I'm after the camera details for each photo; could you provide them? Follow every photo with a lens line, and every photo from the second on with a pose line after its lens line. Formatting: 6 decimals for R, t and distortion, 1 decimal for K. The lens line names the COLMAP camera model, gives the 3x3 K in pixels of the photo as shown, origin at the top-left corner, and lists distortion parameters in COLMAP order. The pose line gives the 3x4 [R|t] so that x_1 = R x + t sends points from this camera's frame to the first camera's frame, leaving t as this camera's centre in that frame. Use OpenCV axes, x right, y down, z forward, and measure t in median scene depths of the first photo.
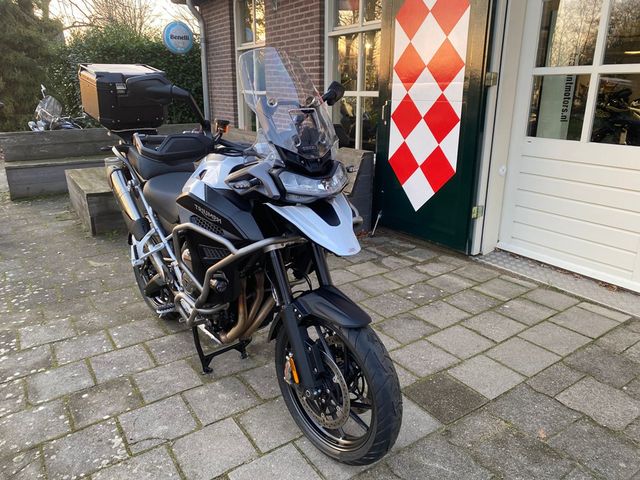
lens RADIAL K [[484.9, 0, 315.5], [0, 484.9, 235.9], [0, 0, 1]] dist [0.033181, -0.038780]
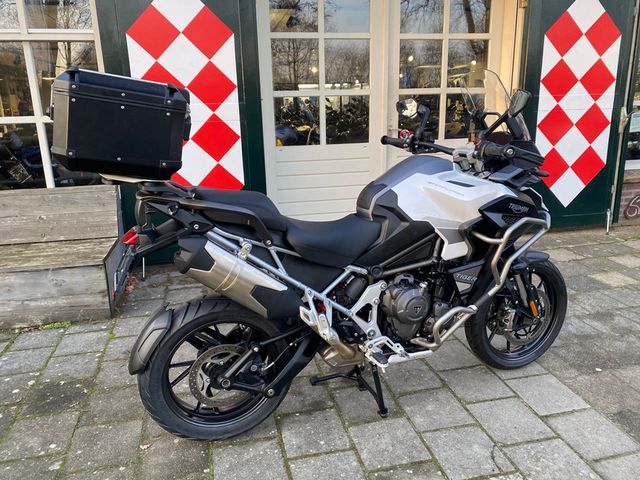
lens RADIAL K [[484.9, 0, 315.5], [0, 484.9, 235.9], [0, 0, 1]] dist [0.033181, -0.038780]
pose [[0.351029, -0.251053, 0.902082, -0.813813], [0.295957, 0.943747, 0.147482, -0.165985], [-0.888363, 0.215206, 0.405583, 0.542884]]
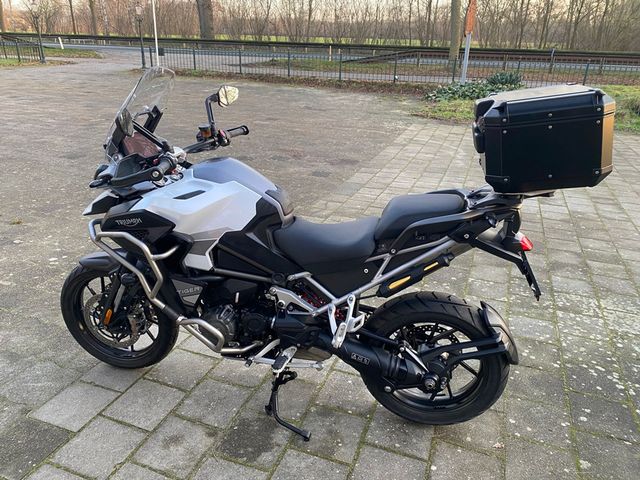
lens RADIAL K [[484.9, 0, 315.5], [0, 484.9, 235.9], [0, 0, 1]] dist [0.033181, -0.038780]
pose [[-0.809011, 0.199878, -0.552766, 0.178418], [-0.192381, 0.798575, 0.570323, -0.445525], [0.555420, 0.567739, -0.607603, 1.197154]]
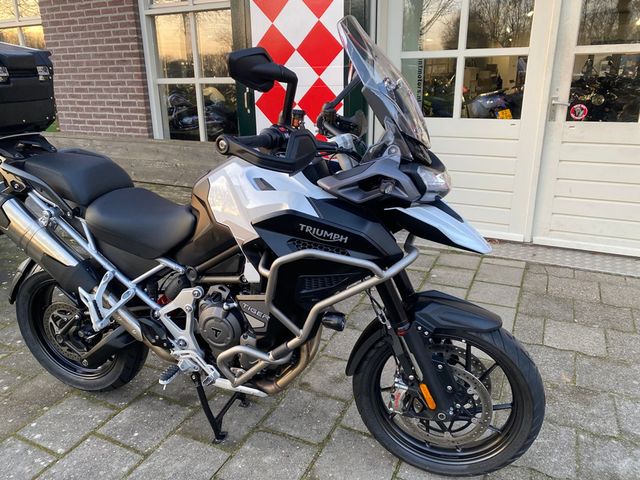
lens RADIAL K [[484.9, 0, 315.5], [0, 484.9, 235.9], [0, 0, 1]] dist [0.033181, -0.038780]
pose [[0.861345, -0.172321, 0.477902, -0.330710], [0.163064, 0.984717, 0.061170, -0.050219], [-0.481139, 0.025240, 0.876281, 0.190209]]
